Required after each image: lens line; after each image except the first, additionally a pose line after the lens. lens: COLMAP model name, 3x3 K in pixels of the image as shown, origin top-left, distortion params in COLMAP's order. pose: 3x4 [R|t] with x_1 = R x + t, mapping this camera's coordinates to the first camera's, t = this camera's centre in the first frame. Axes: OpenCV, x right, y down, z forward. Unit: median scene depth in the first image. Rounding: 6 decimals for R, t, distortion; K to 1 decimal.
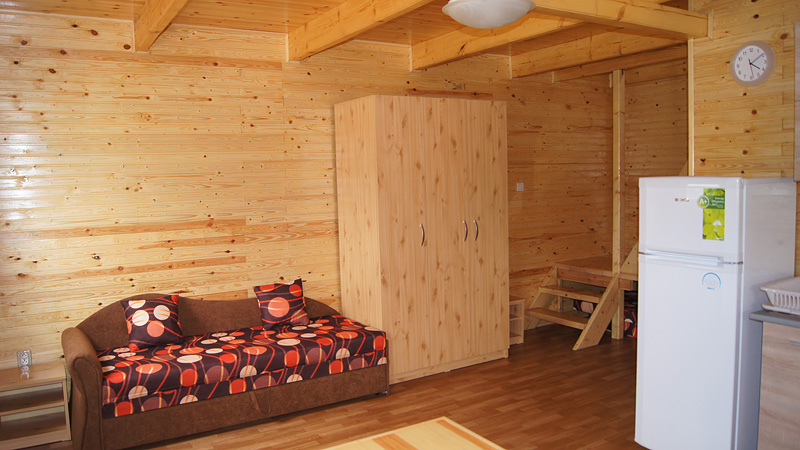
lens RADIAL K [[615.3, 0, 387.4], [0, 615.3, 225.2], [0, 0, 1]] dist [-0.083740, 0.015889]
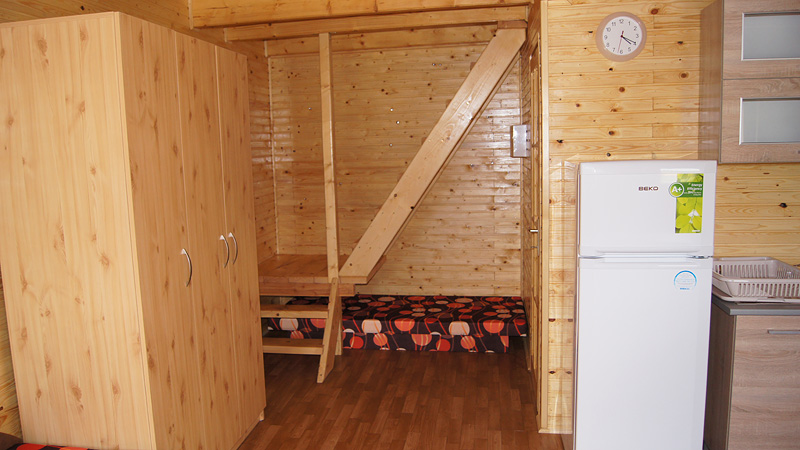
lens RADIAL K [[615.3, 0, 380.3], [0, 615.3, 223.7], [0, 0, 1]] dist [-0.083740, 0.015889]
pose [[0.659587, -0.087979, 0.746461, -0.262891], [0.074874, 0.995877, 0.051216, -0.043843], [-0.747889, 0.022108, 0.663455, 0.495291]]
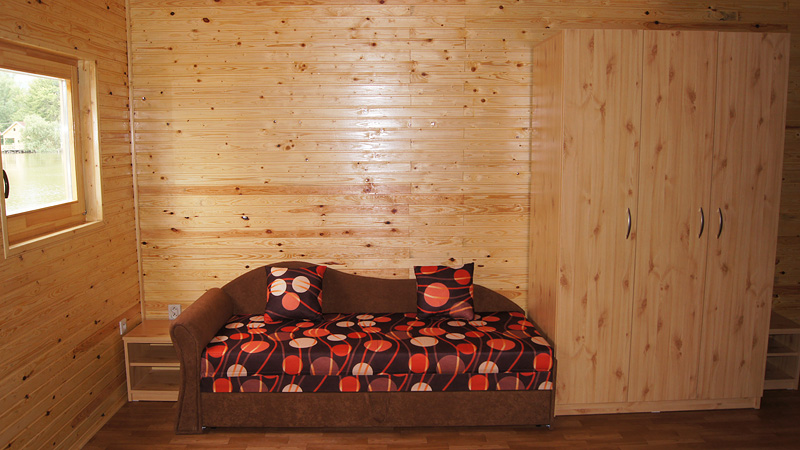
lens RADIAL K [[615.3, 0, 395.3], [0, 615.3, 225.5], [0, 0, 1]] dist [-0.083740, 0.015889]
pose [[0.865295, 0.094156, -0.492340, 0.178214], [-0.059826, 0.994578, 0.085060, -0.027579], [0.497679, -0.044147, 0.866237, 0.256941]]
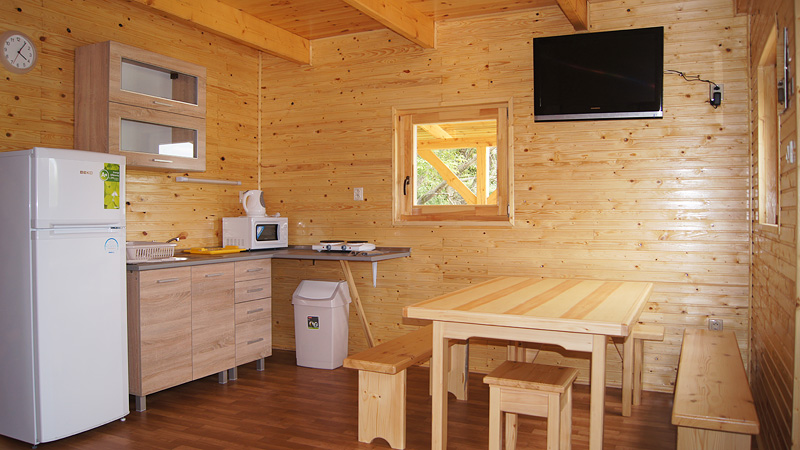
lens RADIAL K [[615.3, 0, 391.3], [0, 615.3, 221.9], [0, 0, 1]] dist [-0.083740, 0.015889]
pose [[-0.541509, 0.016503, 0.840533, -0.464553], [0.084487, 0.995814, 0.034878, 0.035319], [-0.836439, 0.089901, -0.540637, 0.773688]]
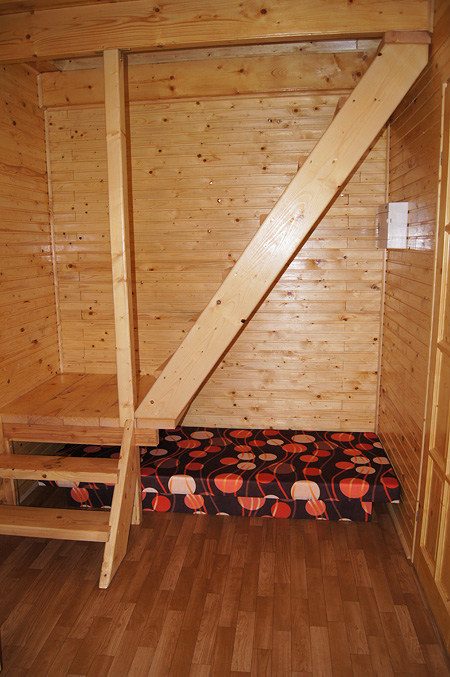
lens RADIAL K [[526.5, 0, 222.1], [0, 526.5, 353.7], [0, 0, 1]] dist [-0.070893, -0.002574]
pose [[0.615504, -0.139724, 0.775650, 0.065805], [0.060574, 0.989635, 0.130203, -0.056220], [-0.785803, -0.033156, 0.617588, 0.791023]]
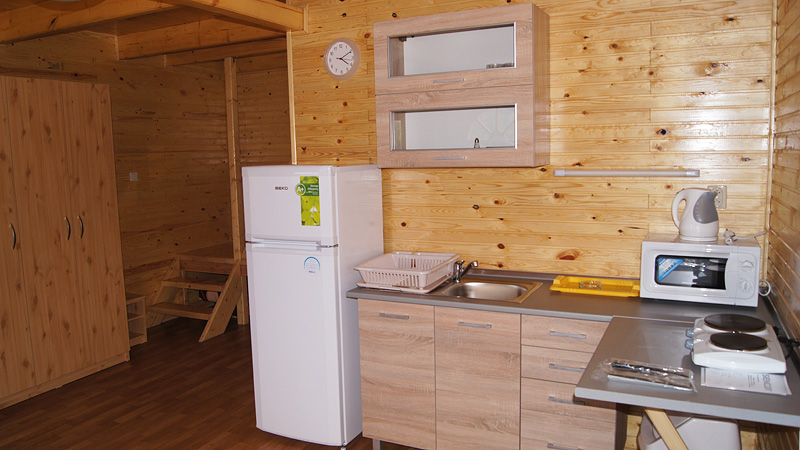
lens RADIAL K [[615.3, 0, 378.8], [0, 615.3, 224.5], [0, 0, 1]] dist [-0.083740, 0.015889]
pose [[0.844448, -0.060327, 0.532230, 0.046865], [0.048297, 0.998166, 0.036510, -0.007097], [-0.533456, -0.005125, 0.845812, 0.019562]]
